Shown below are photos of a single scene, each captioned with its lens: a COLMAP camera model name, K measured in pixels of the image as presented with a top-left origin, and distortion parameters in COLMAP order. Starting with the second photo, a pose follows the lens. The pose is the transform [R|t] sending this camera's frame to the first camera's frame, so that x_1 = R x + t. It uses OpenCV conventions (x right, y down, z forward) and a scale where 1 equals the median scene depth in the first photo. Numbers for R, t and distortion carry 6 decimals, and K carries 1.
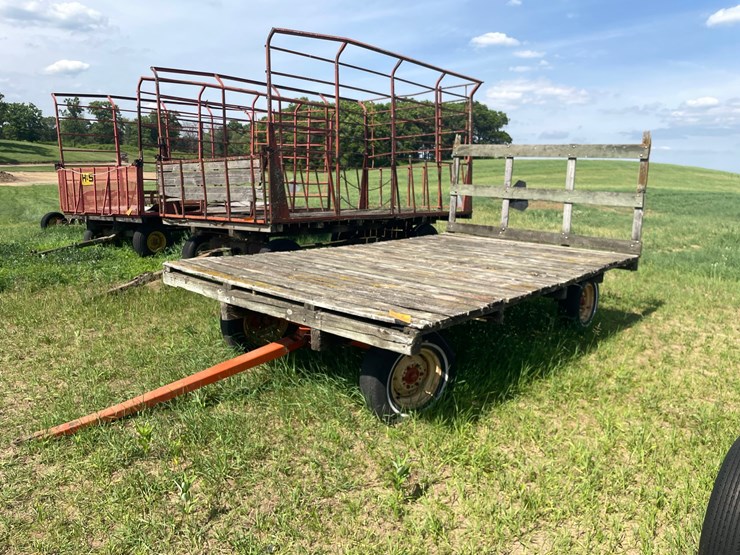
lens RADIAL K [[561.9, 0, 375.4], [0, 561.9, 271.2], [0, 0, 1]] dist [0.073900, -0.100465]
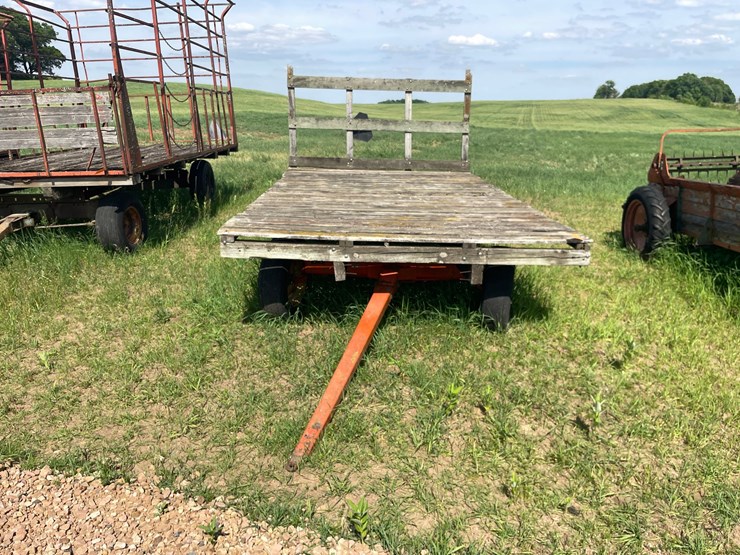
lens RADIAL K [[562.0, 0, 375.8], [0, 562.0, 270.7], [0, 0, 1]] dist [0.074608, -0.103322]
pose [[0.753580, -0.200491, 0.626036, -0.487475], [0.119561, 0.978272, 0.169377, -0.048273], [-0.646392, -0.052789, 0.761177, 0.159459]]
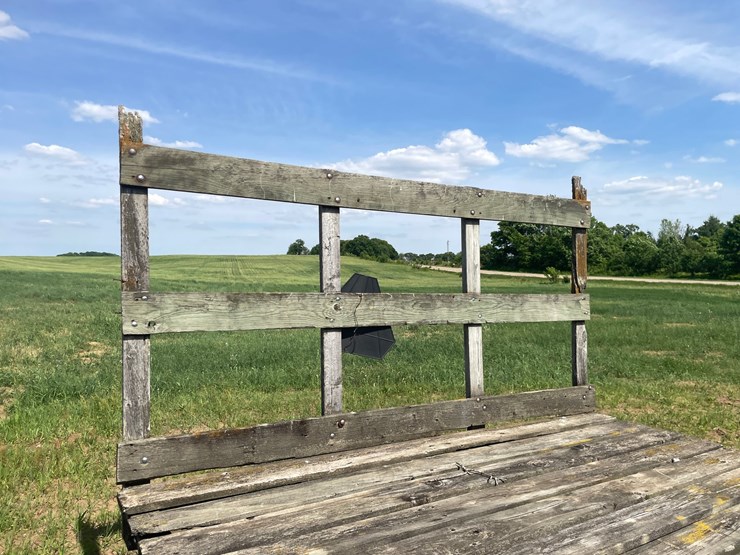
lens RADIAL K [[561.9, 0, 378.0], [0, 561.9, 277.0], [0, 0, 1]] dist [0.073900, -0.100465]
pose [[0.331338, -0.042620, 0.942549, -0.078295], [0.153069, 0.988173, -0.009125, -0.164648], [-0.931013, 0.147298, 0.333944, 0.933585]]
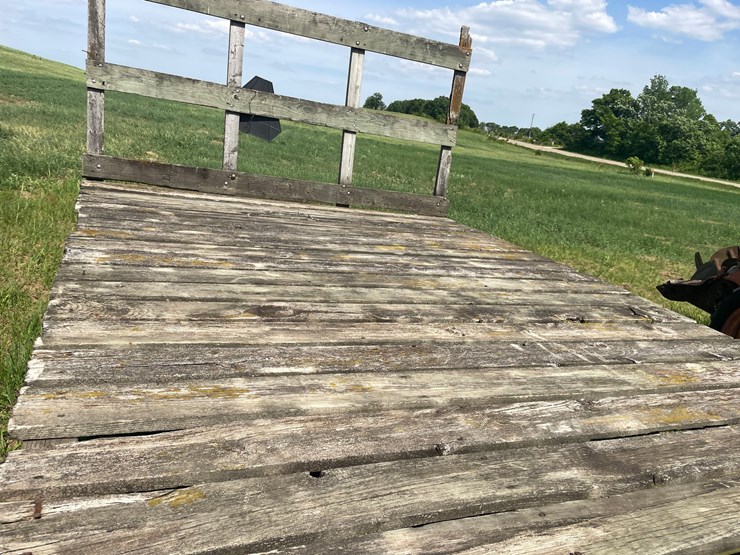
lens RADIAL K [[561.9, 0, 363.0], [0, 561.9, 282.7], [0, 0, 1]] dist [0.073900, -0.100465]
pose [[0.476029, -0.205860, 0.854996, -0.180338], [0.016800, 0.974168, 0.225200, -0.101317], [-0.879269, -0.092838, 0.467190, 0.713865]]
